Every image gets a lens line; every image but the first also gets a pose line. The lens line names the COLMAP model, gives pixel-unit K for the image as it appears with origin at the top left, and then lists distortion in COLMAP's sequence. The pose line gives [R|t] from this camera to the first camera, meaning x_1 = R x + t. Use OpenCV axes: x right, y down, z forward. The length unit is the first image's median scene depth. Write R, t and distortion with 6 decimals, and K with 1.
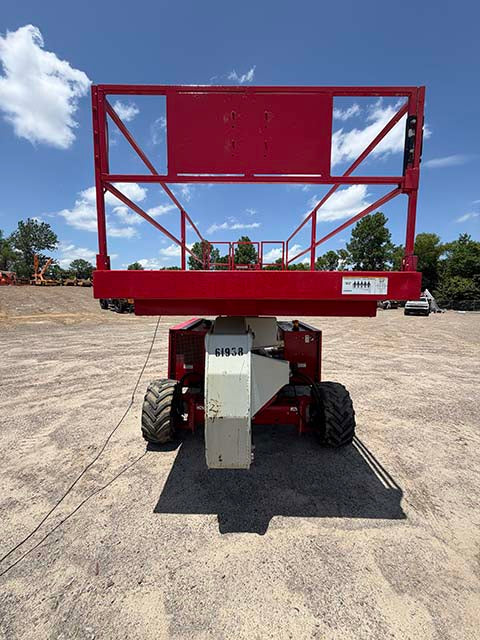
lens RADIAL K [[257.7, 0, 240.0], [0, 257.7, 320.0], [0, 0, 1]] dist [0.001386, 0.000486]
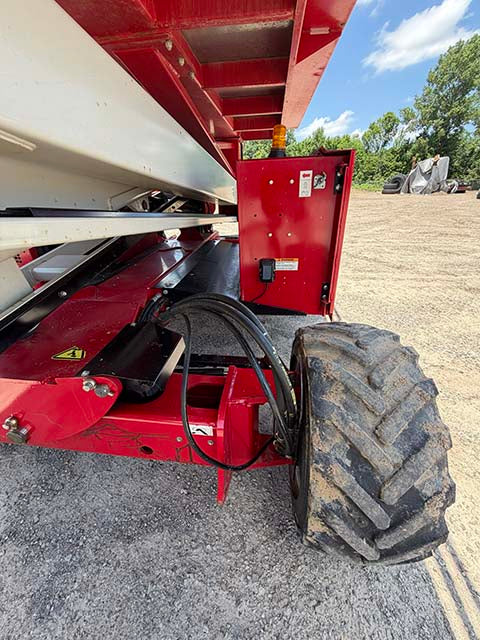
lens RADIAL K [[257.7, 0, 240.0], [0, 257.7, 320.0], [0, 0, 1]] dist [0.001386, 0.000486]
pose [[0.993925, 0.023427, -0.107535, 0.185016], [0.018804, 0.926568, 0.375657, 0.093303], [0.108439, -0.375397, 0.920499, 0.535267]]
